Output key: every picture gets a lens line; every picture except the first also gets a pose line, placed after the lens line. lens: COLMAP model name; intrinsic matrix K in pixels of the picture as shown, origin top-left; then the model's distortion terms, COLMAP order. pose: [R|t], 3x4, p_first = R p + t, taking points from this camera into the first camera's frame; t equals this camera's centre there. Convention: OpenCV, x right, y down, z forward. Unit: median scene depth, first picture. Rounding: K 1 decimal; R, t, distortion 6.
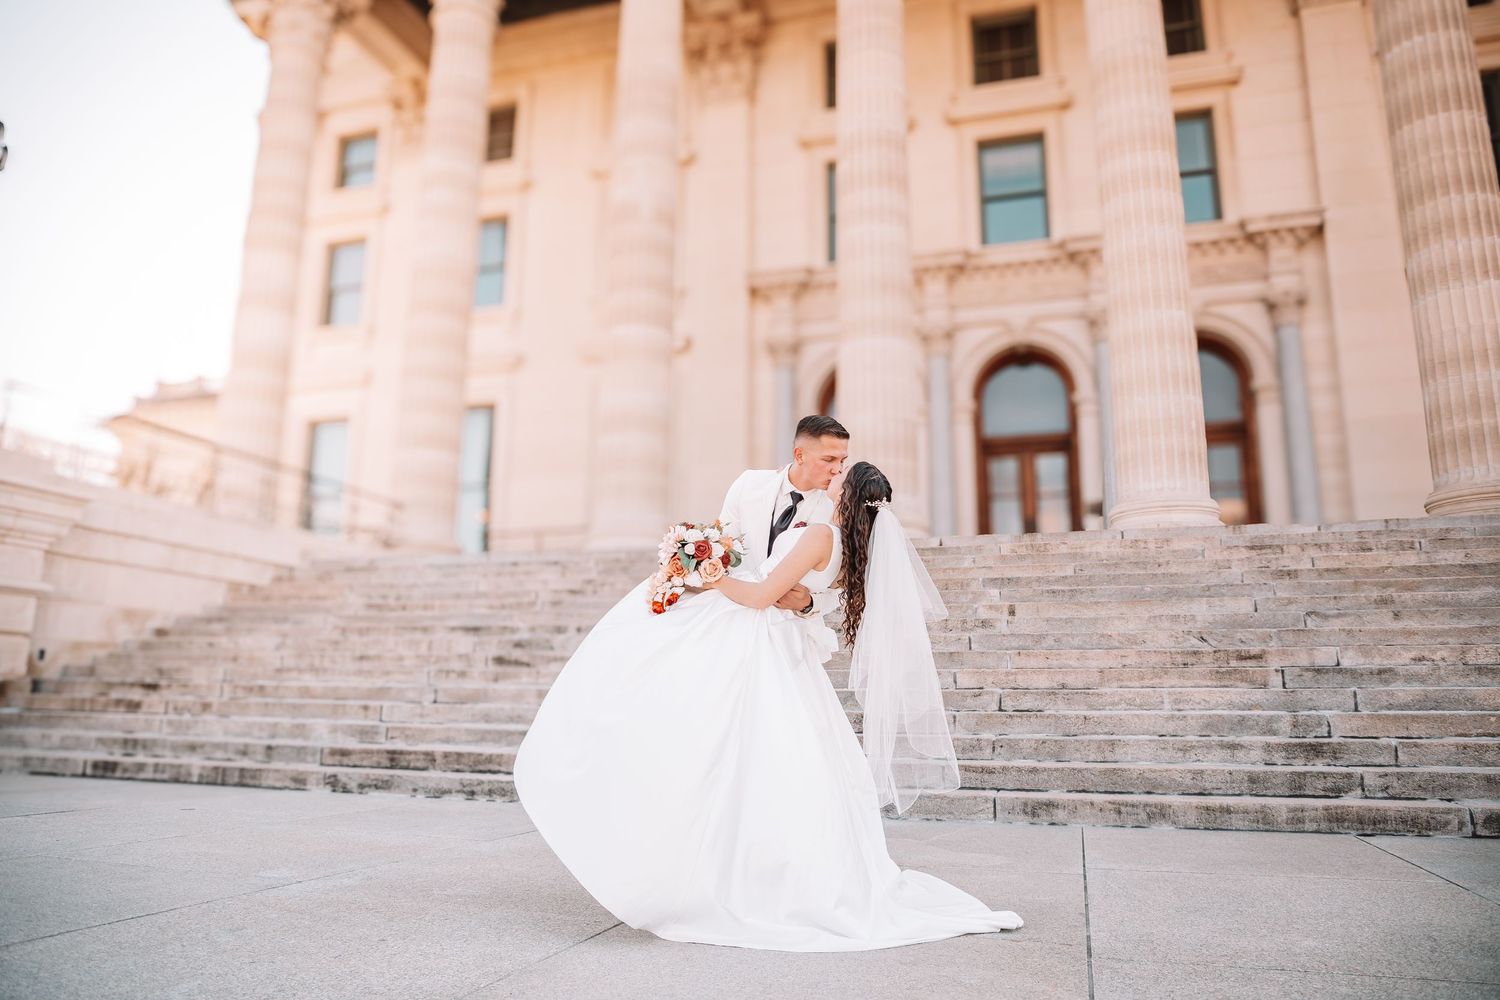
lens RADIAL K [[1056.8, 0, 750.0], [0, 1056.8, 500.0], [0, 0, 1]] dist [-0.009810, -0.059626]
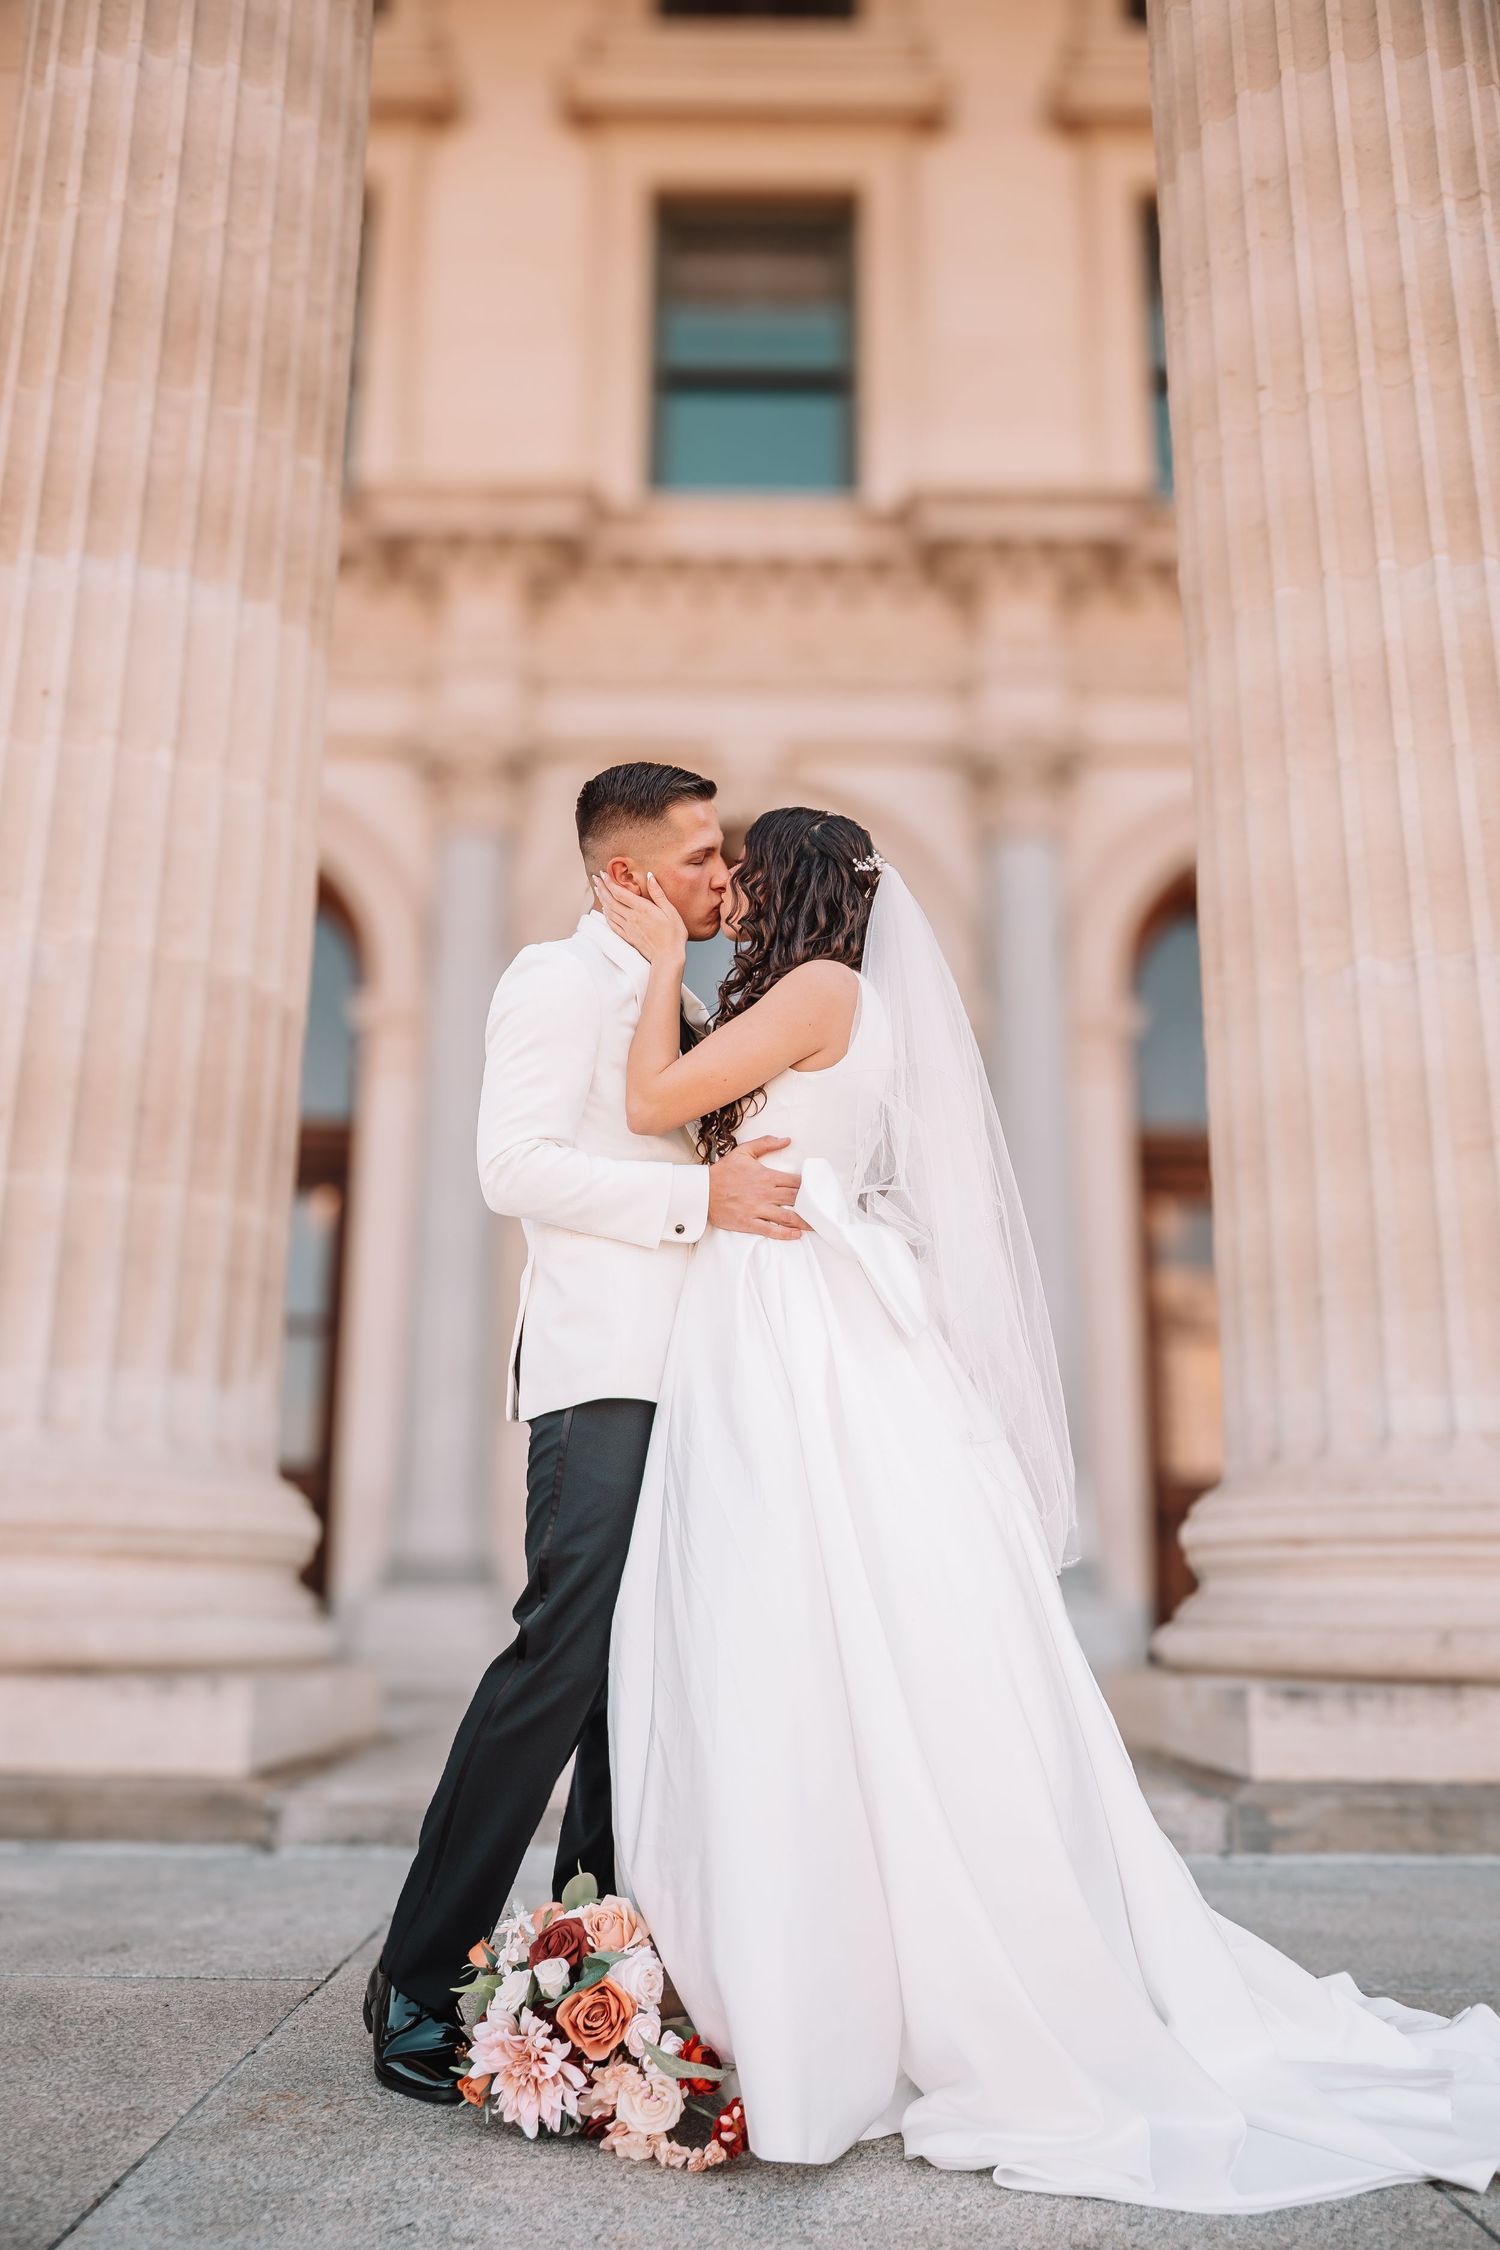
lens RADIAL K [[1813.9, 0, 750.0], [0, 1813.9, 1125.0], [0, 0, 1]] dist [-0.000593, -0.000337]
pose [[0.956898, 0.077105, 0.280002, 0.117258], [-0.059654, 0.995738, -0.070332, -0.026305], [-0.284232, 0.050597, 0.957420, 0.505652]]
